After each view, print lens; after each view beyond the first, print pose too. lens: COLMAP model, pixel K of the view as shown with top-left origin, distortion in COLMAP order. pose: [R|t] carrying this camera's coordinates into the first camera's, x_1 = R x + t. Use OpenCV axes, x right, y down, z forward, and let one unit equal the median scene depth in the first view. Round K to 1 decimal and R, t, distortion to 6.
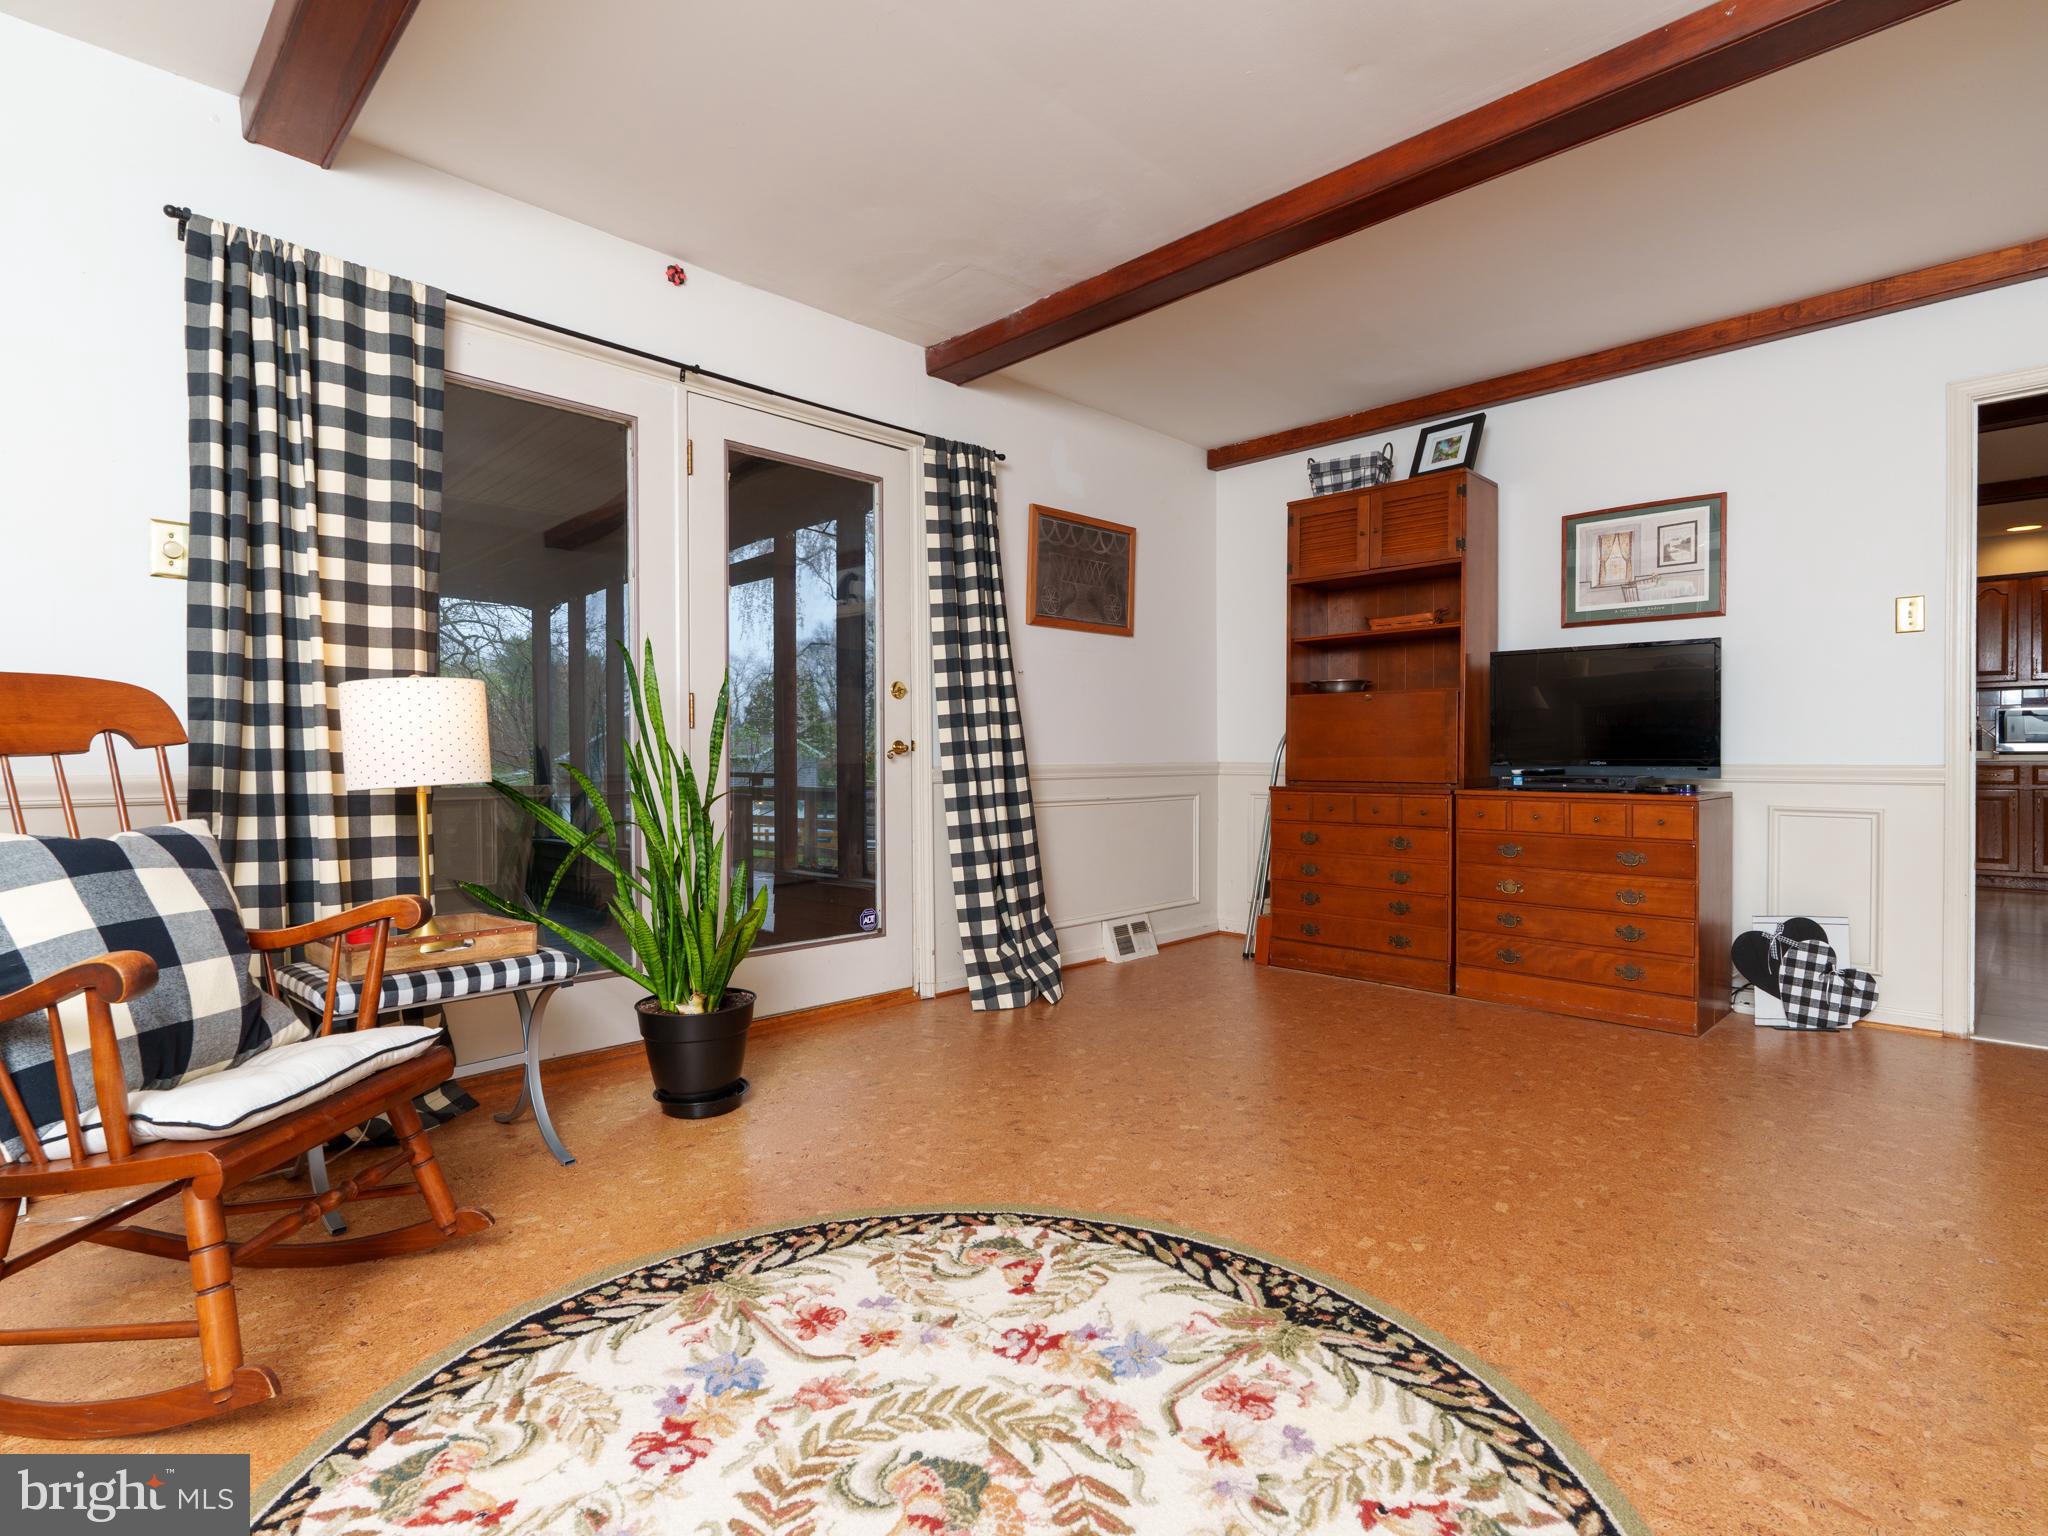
lens RADIAL K [[1013.2, 0, 1024.0], [0, 1013.2, 768.0], [0, 0, 1]] dist [-0.001667, -0.000836]
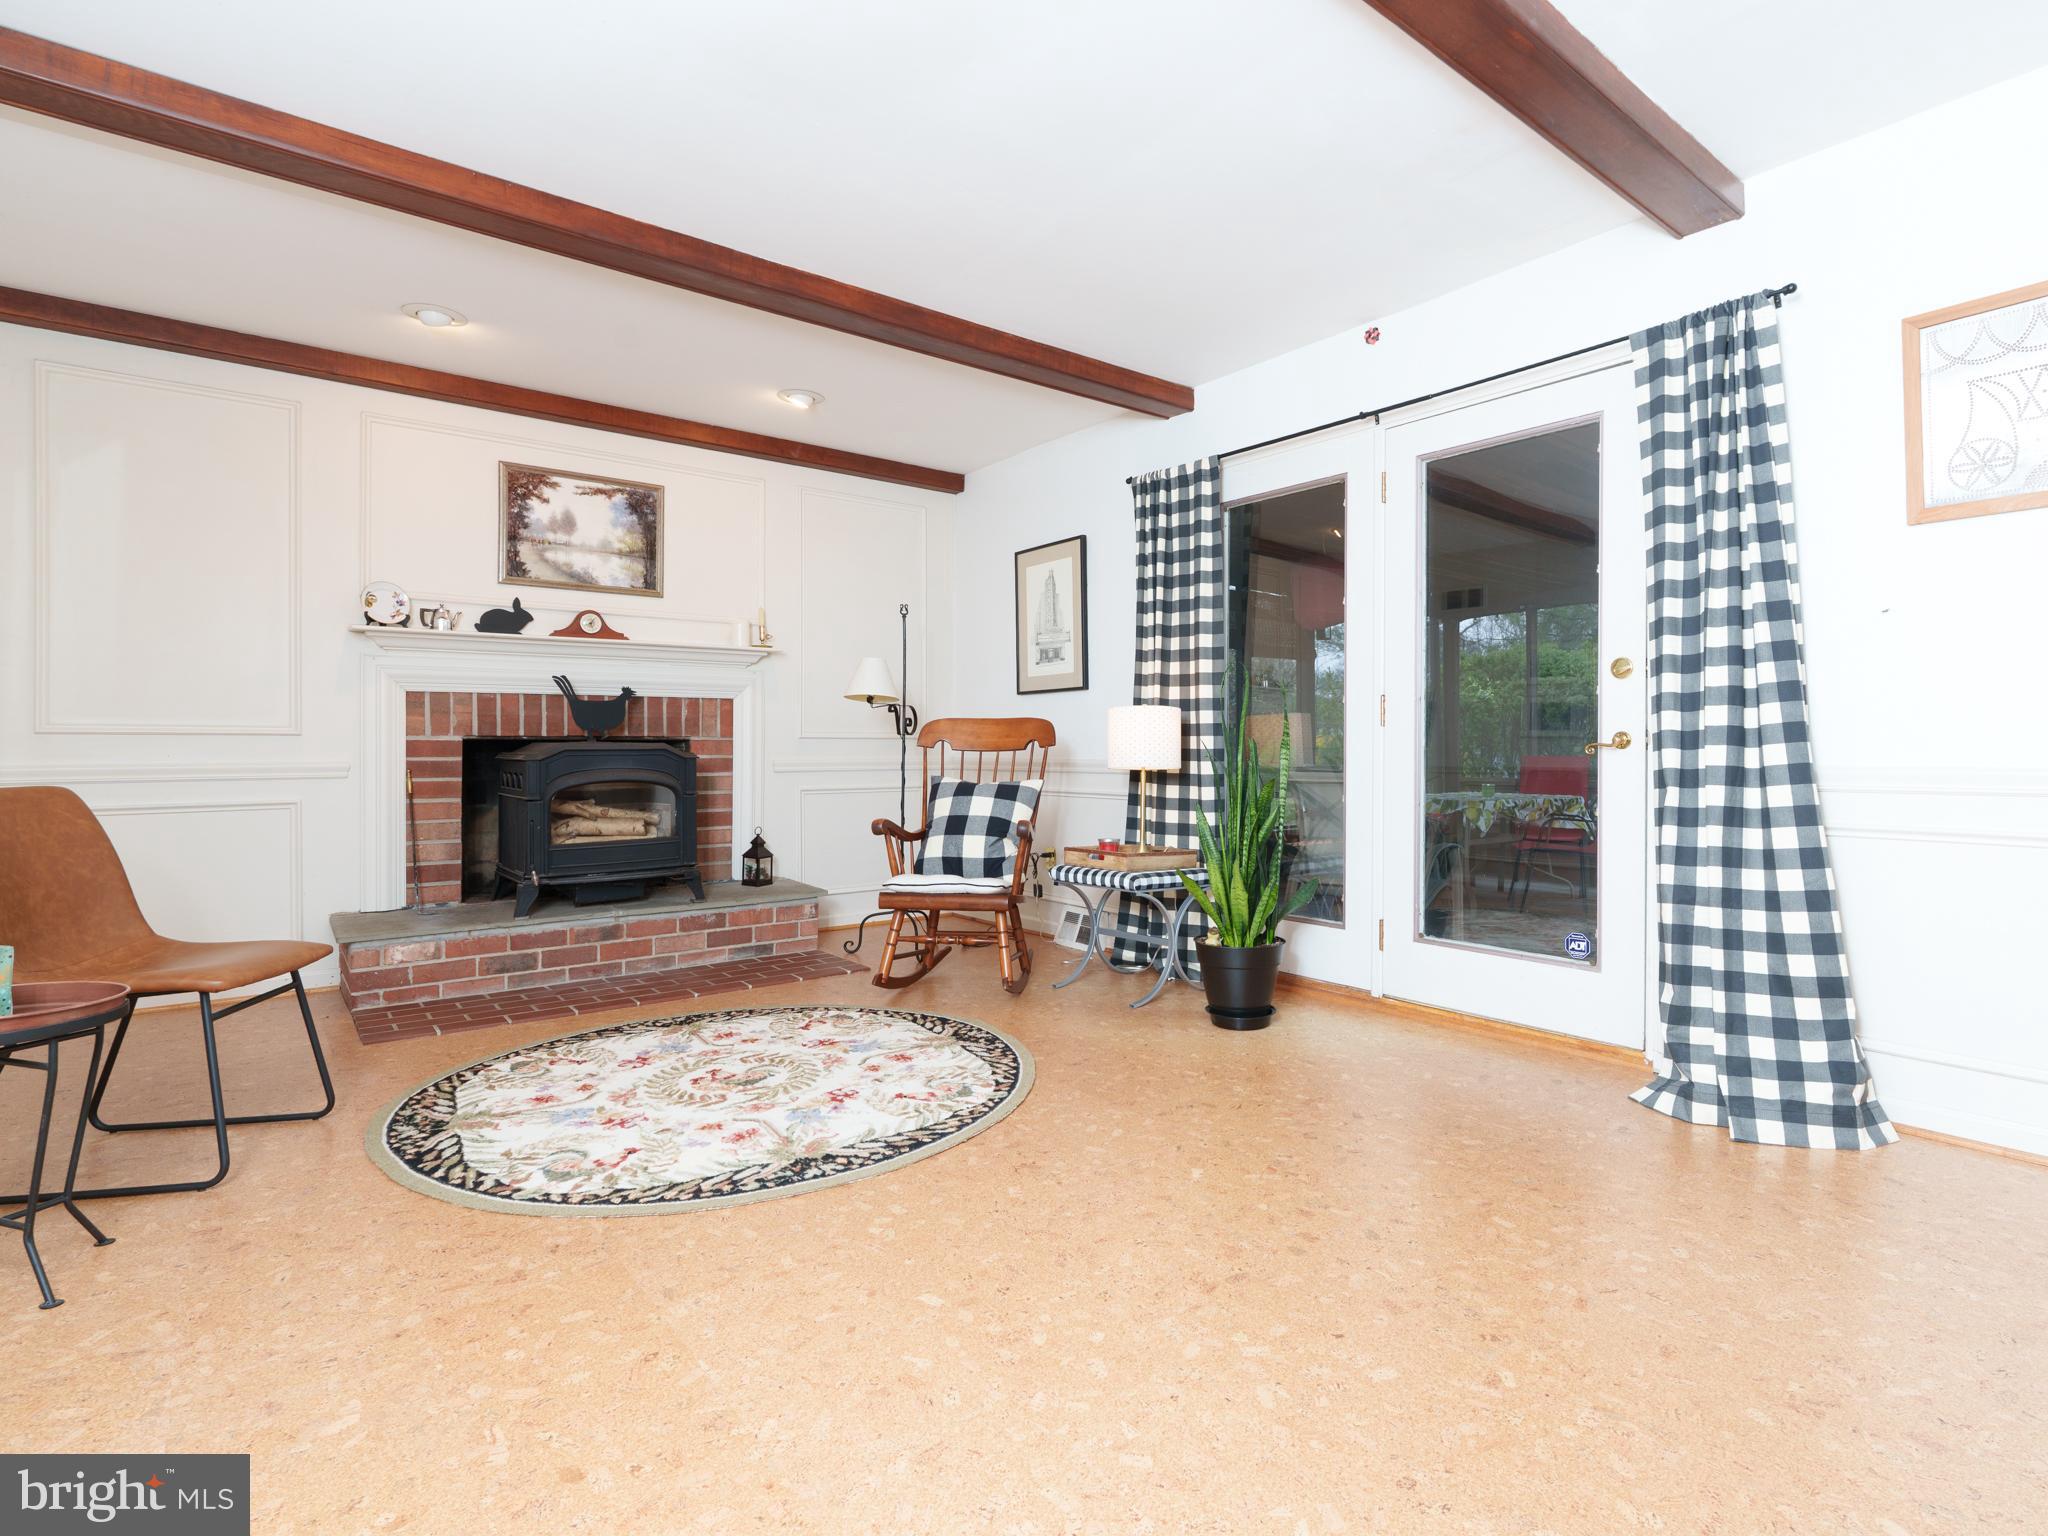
lens RADIAL K [[971.6, 0, 1062.7], [0, 971.6, 766.7], [0, 0, 1]] dist [-0.010003, 0.000228]
pose [[-0.083410, 0.019099, -0.996332, 1.414160], [-0.009122, 0.999760, 0.019929, -0.024627], [0.996474, 0.010751, -0.083216, 1.325146]]
